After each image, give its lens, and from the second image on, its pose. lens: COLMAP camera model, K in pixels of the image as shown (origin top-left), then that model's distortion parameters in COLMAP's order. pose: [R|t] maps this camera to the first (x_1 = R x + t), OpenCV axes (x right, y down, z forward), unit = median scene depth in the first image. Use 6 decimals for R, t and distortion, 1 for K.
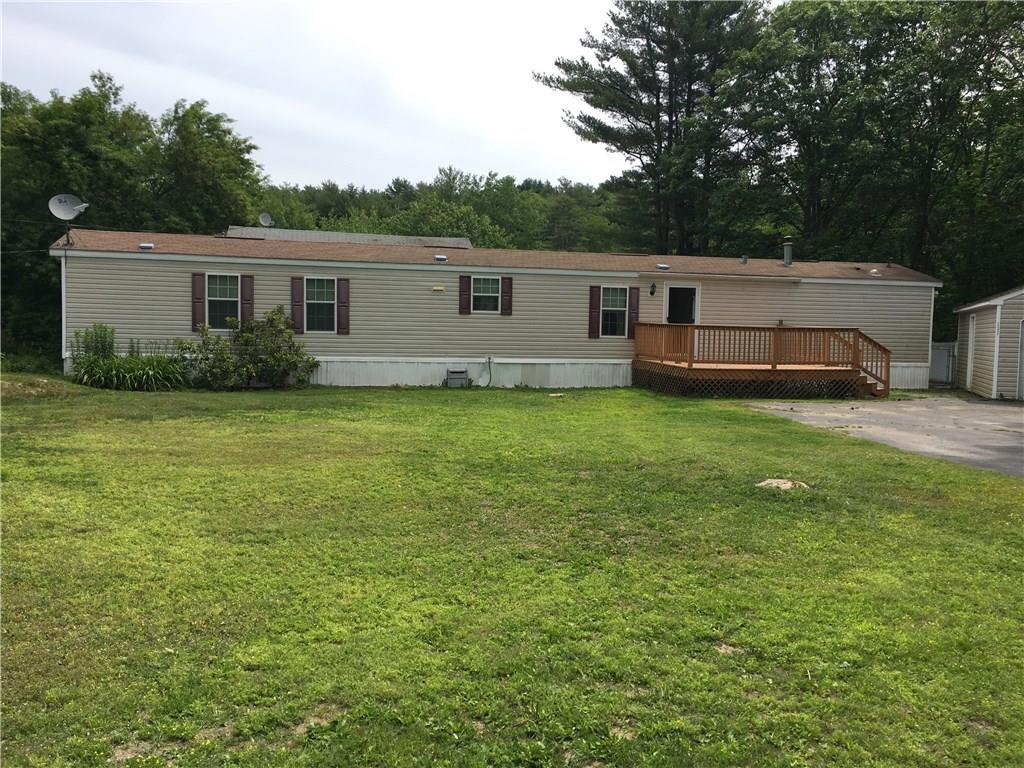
lens RADIAL K [[871.9, 0, 512.0], [0, 871.9, 384.9], [0, 0, 1]] dist [-0.001184, -0.006007]
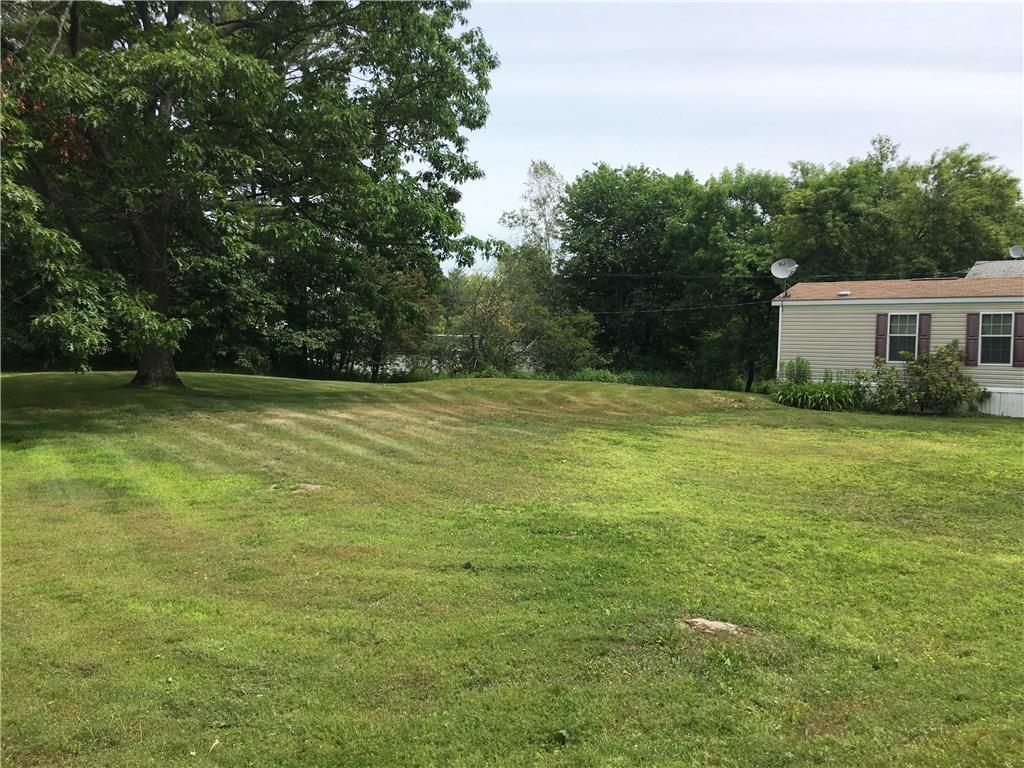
lens RADIAL K [[871.9, 0, 511.9], [0, 871.9, 384.2], [0, 0, 1]] dist [-0.001184, -0.006007]
pose [[0.589376, 0.026855, -0.807412, 0.290772], [-0.051501, 0.998663, -0.004377, -0.001784], [0.806215, 0.044162, 0.589972, -0.094567]]
